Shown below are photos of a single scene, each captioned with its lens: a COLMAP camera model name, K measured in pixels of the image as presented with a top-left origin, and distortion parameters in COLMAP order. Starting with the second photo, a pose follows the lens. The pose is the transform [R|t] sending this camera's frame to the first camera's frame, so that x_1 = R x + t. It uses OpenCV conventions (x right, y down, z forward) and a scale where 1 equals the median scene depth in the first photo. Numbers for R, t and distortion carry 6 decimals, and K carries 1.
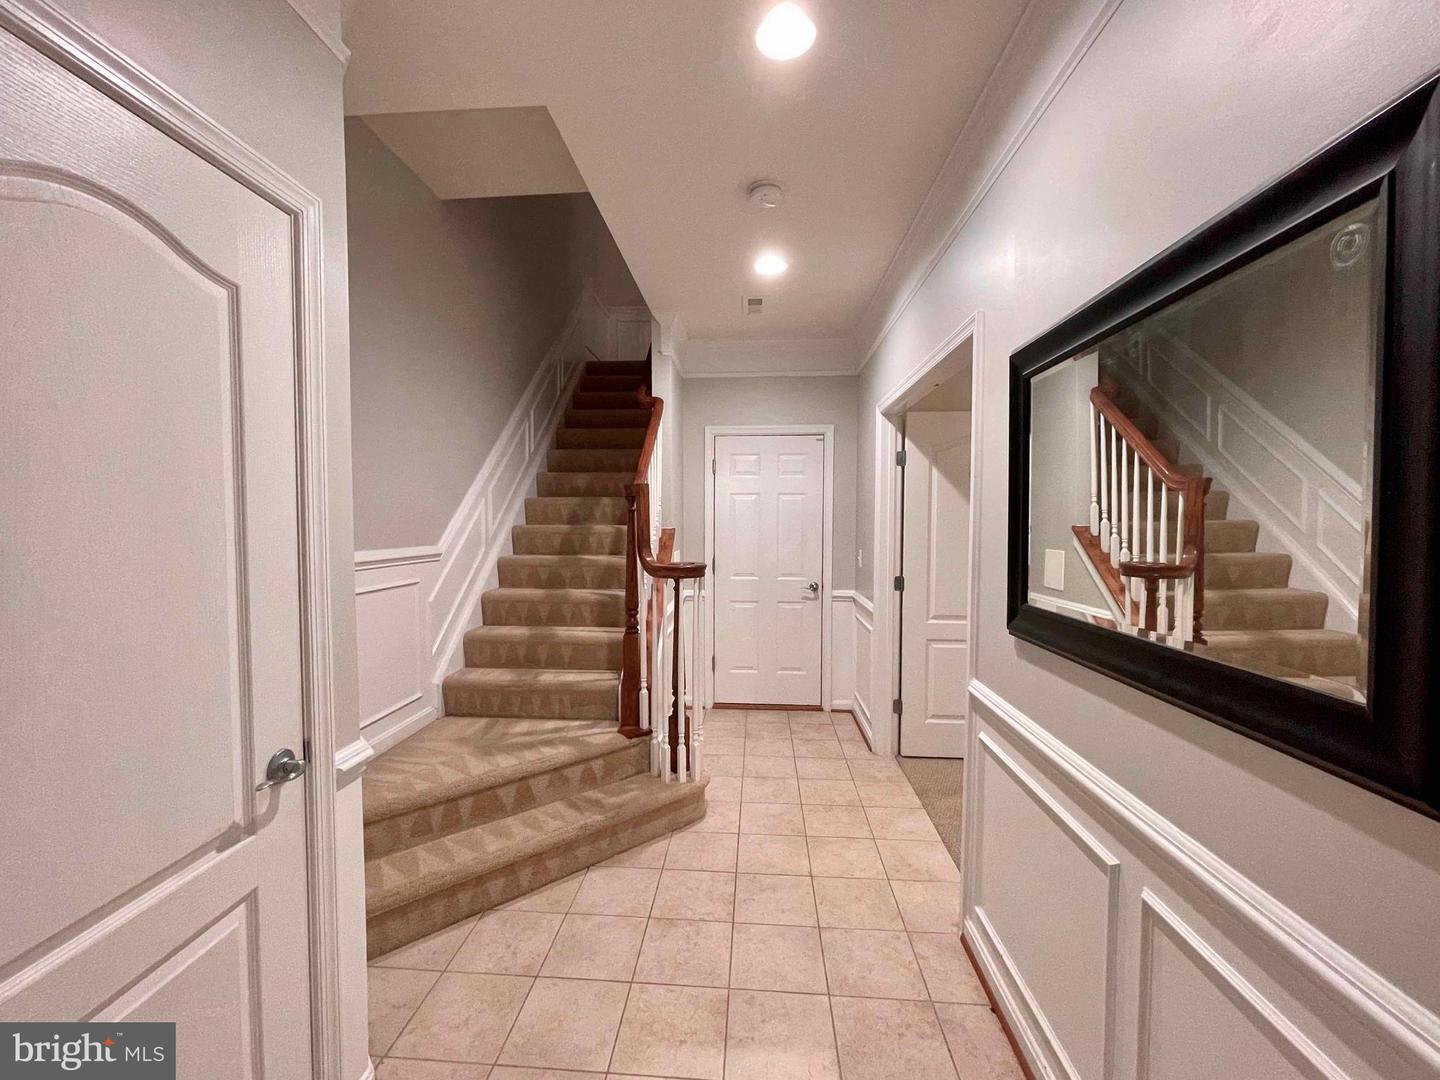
lens RADIAL K [[589.3, 0, 711.8], [0, 589.3, 548.2], [0, 0, 1]] dist [-0.026484, 0.020732]
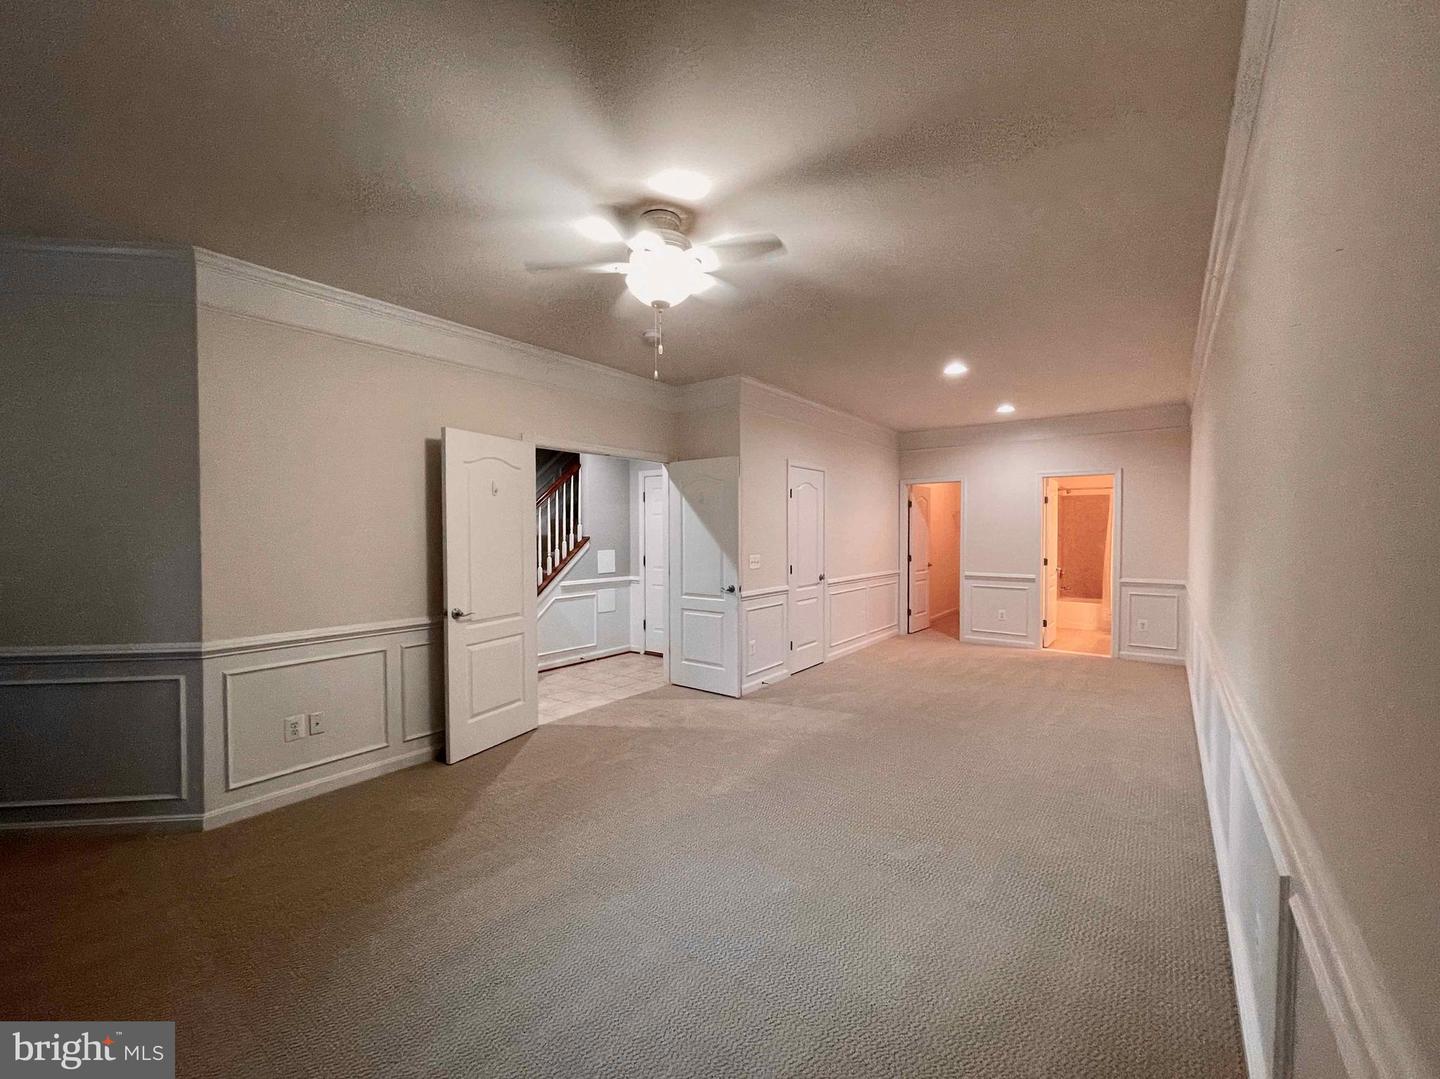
lens RADIAL K [[589.3, 0, 711.8], [0, 589.3, 547.7], [0, 0, 1]] dist [-0.026484, 0.020732]
pose [[0.840194, 0.010921, -0.542175, 1.564489], [-0.019446, 0.999761, -0.009998, 0.010750], [0.541937, 0.018943, 0.840206, -0.317046]]
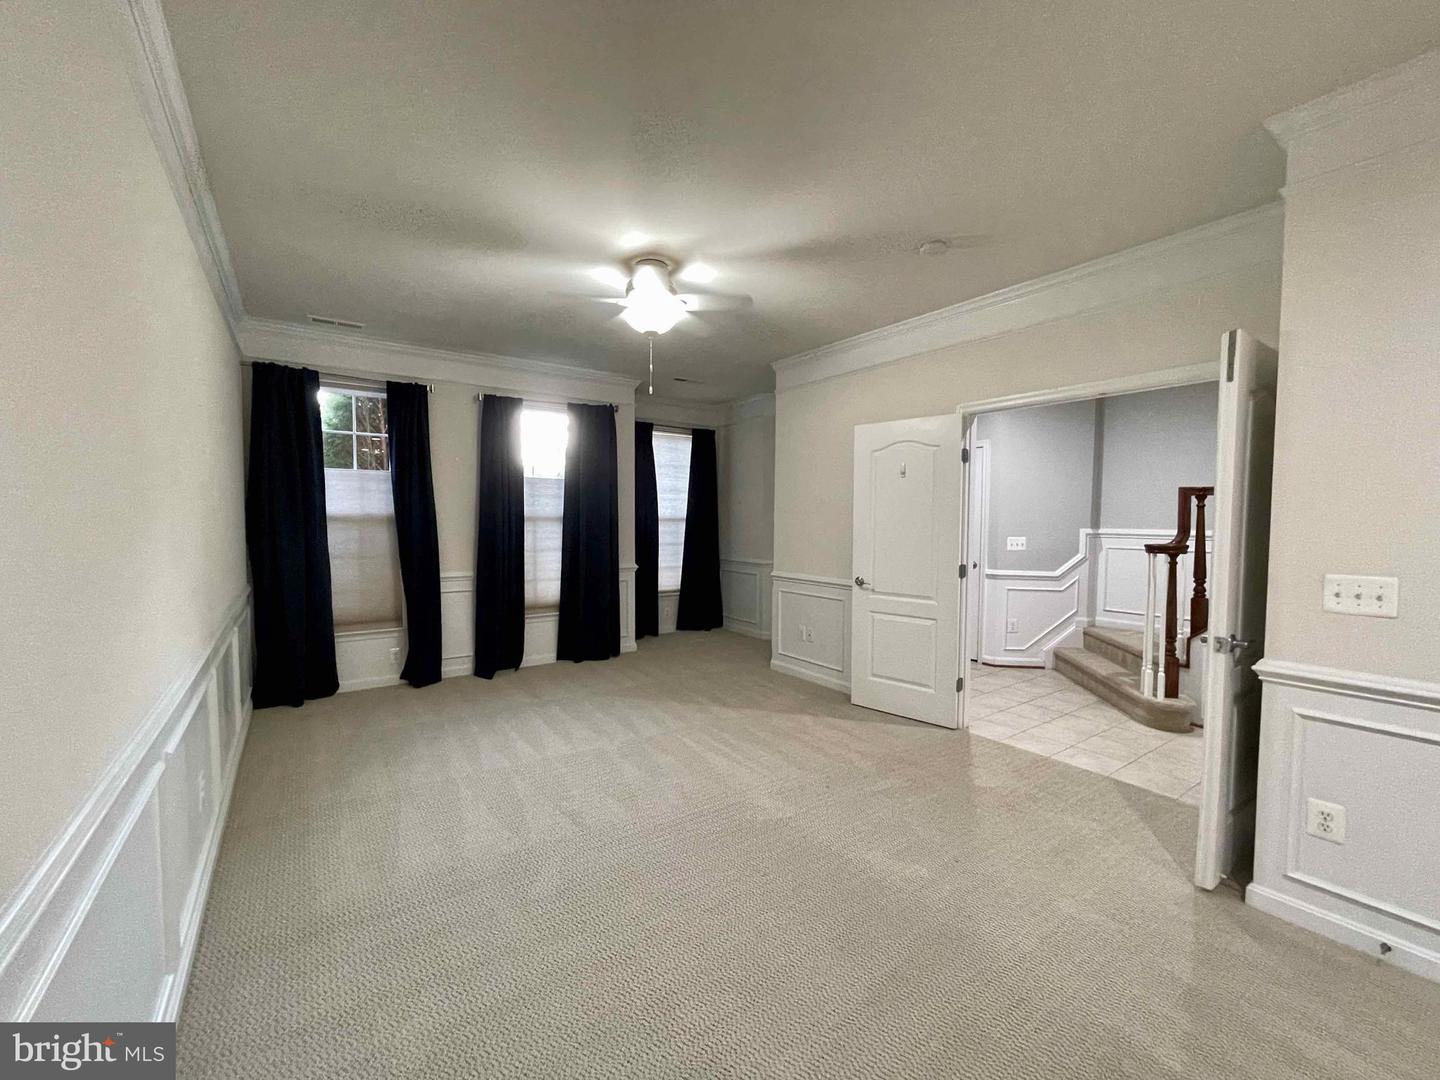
lens RADIAL K [[580.5, 0, 714.3], [0, 580.5, 547.7], [0, 0, 1]] dist [0.000863, -0.006058]
pose [[-0.770567, 0.028547, -0.636719, 1.649654], [-0.032801, 0.995896, 0.084347, -0.049164], [0.636514, 0.085880, -0.766469, 1.365844]]
